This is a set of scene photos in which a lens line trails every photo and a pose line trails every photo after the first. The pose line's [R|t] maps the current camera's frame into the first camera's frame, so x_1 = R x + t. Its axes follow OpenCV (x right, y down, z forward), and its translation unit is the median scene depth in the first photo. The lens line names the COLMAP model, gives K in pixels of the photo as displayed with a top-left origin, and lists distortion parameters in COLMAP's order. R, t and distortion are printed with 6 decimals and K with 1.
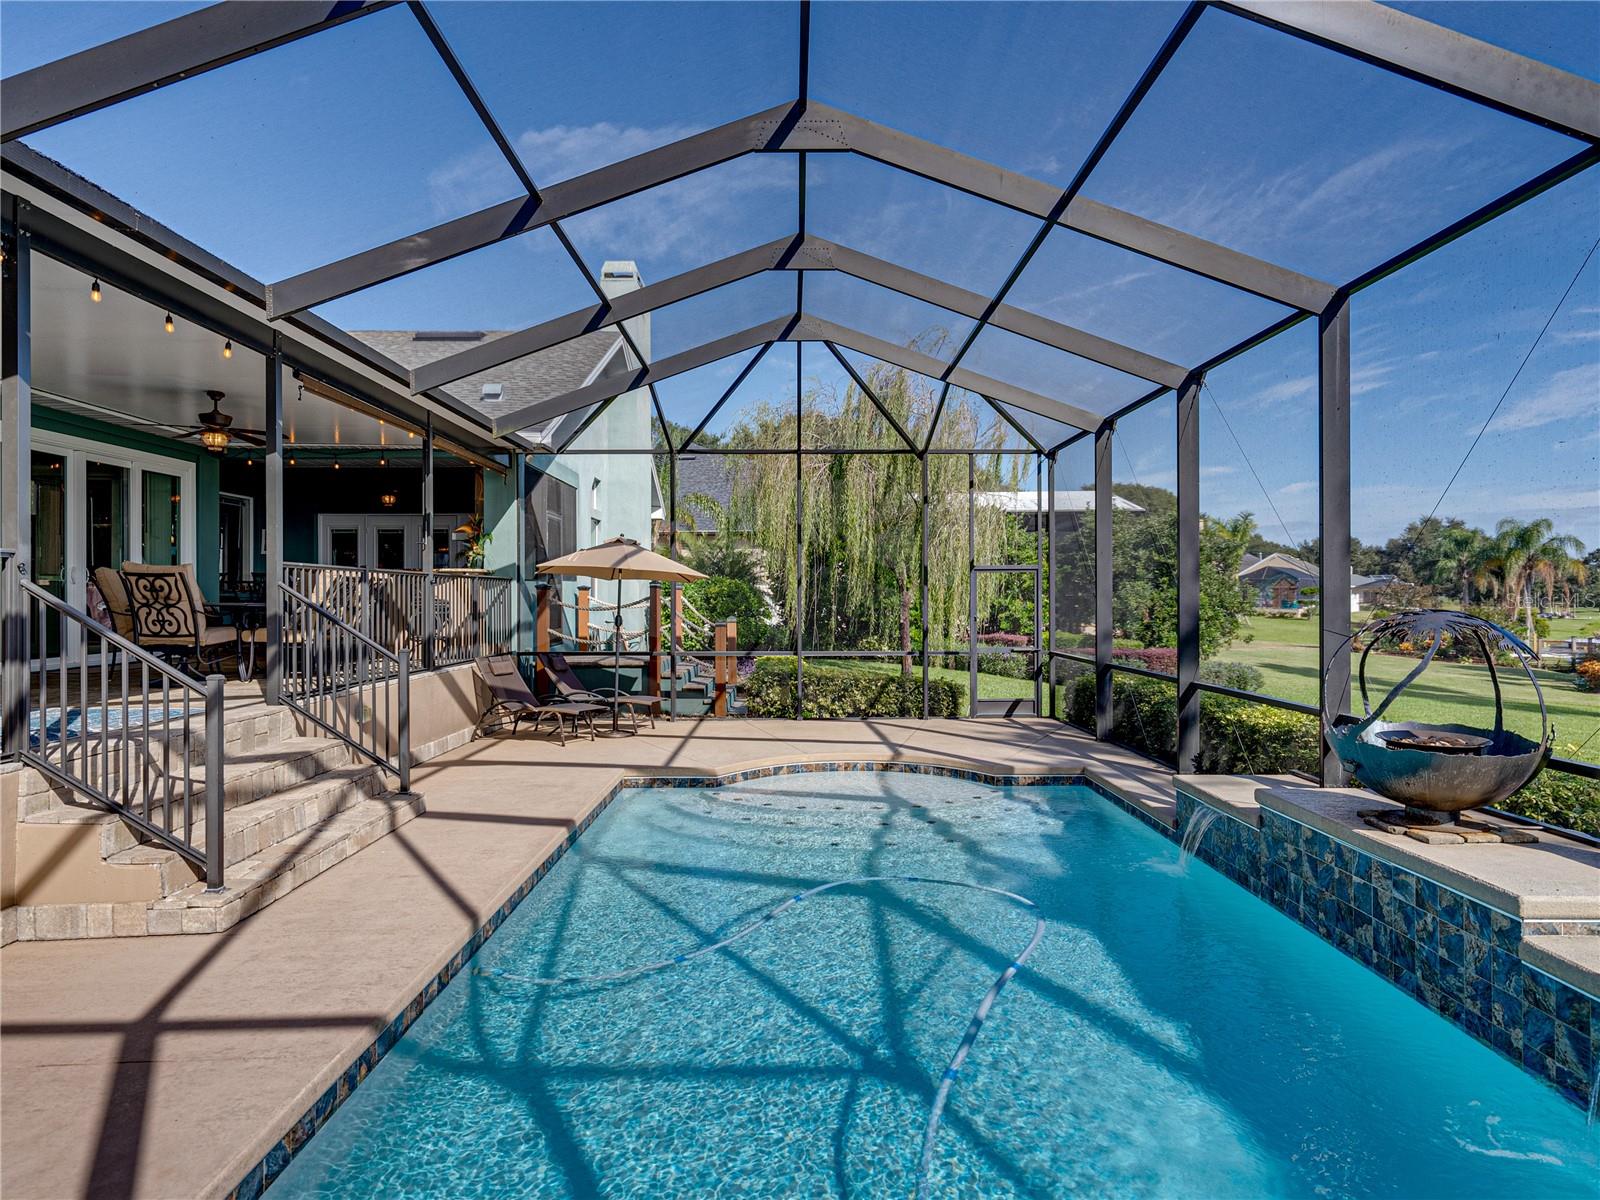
lens RADIAL K [[954.5, 0, 800.0], [0, 954.5, 600.0], [0, 0, 1]] dist [0.007847, 0.000812]
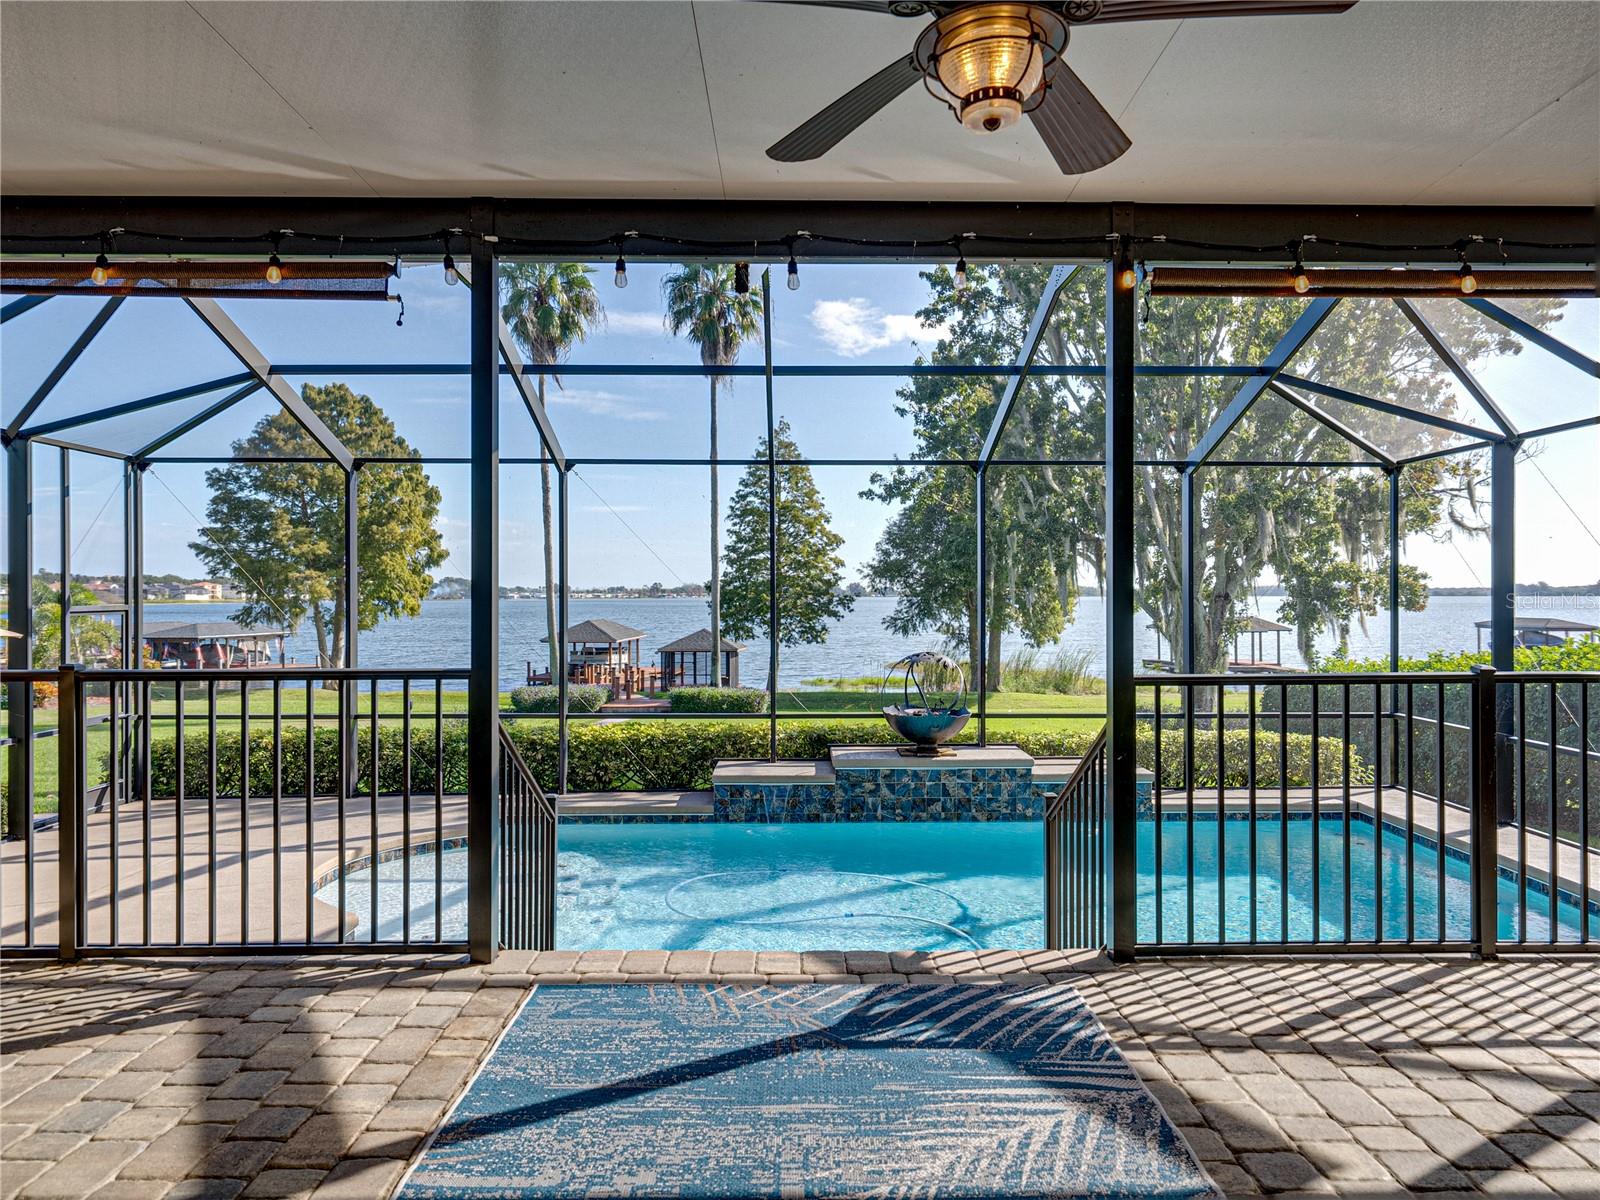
lens RADIAL K [[1047.2, 0, 800.0], [0, 1047.2, 600.0], [0, 0, 1]] dist [0.007601, 0.000165]
pose [[-0.009284, -0.006743, 0.999934, -0.884088], [0.004700, 0.999966, 0.006787, -0.065179], [-0.999946, 0.004763, -0.009252, 0.677466]]
